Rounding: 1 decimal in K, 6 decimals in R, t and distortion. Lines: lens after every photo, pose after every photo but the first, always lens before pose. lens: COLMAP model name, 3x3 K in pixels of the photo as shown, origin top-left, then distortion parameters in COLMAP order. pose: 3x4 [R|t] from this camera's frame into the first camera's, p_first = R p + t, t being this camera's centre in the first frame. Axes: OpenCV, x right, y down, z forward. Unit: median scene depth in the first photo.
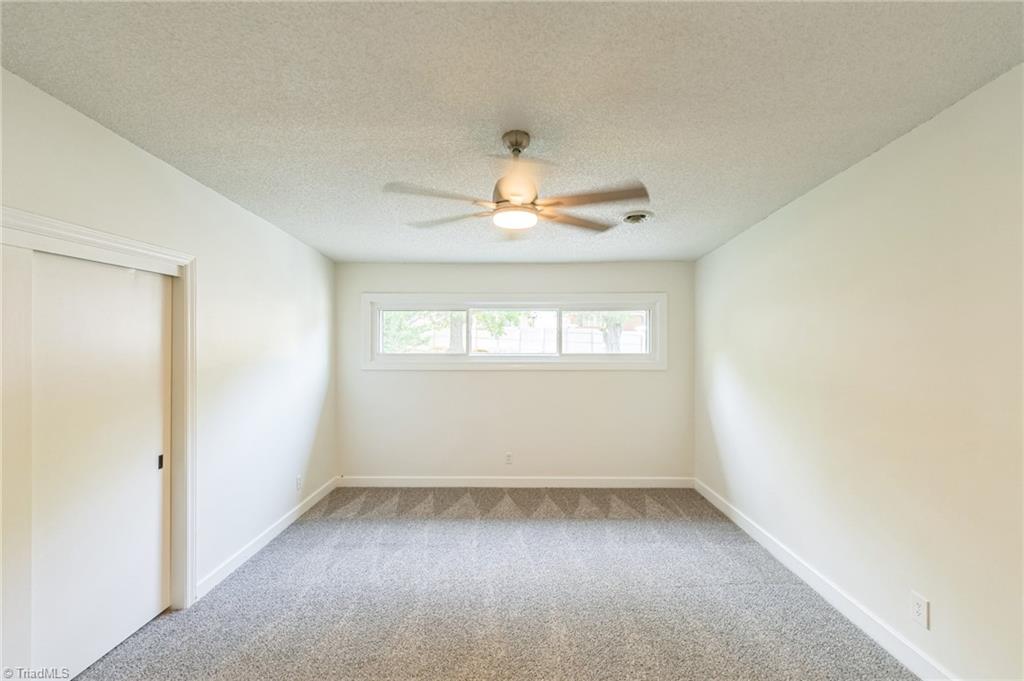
lens RADIAL K [[428.5, 0, 507.9], [0, 428.5, 341.9], [0, 0, 1]] dist [0.002384, -0.001749]
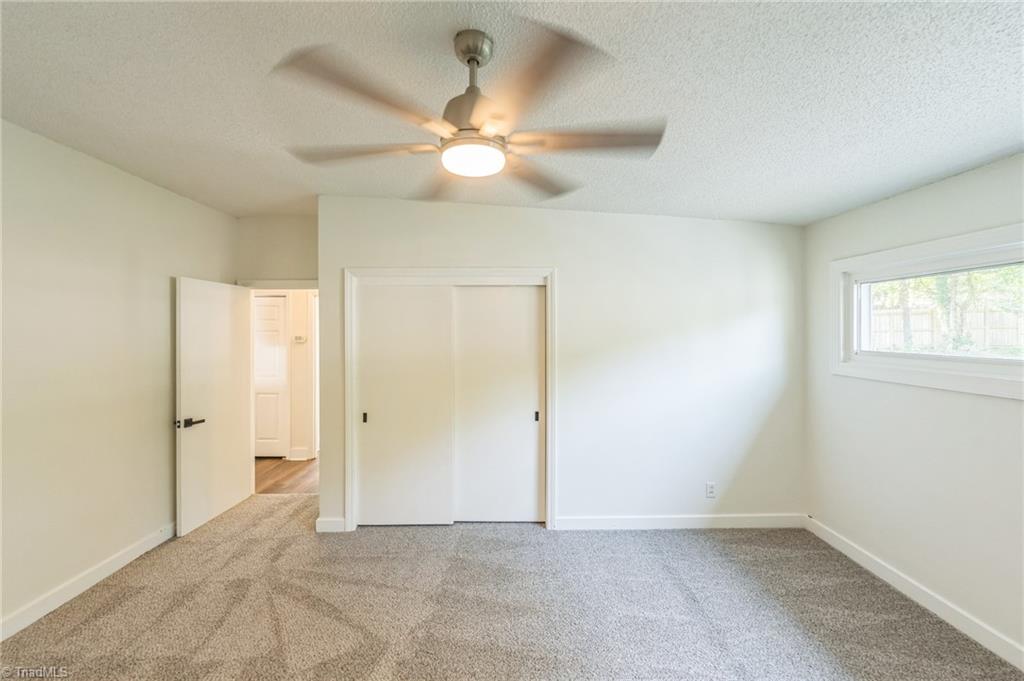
lens RADIAL K [[428.5, 0, 513.0], [0, 428.5, 337.3], [0, 0, 1]] dist [0.002384, -0.001749]
pose [[0.011956, 0.007549, -0.999900, 0.396181], [-0.002137, 0.999969, 0.007524, 0.003241], [0.999926, 0.002047, 0.011971, 0.574015]]
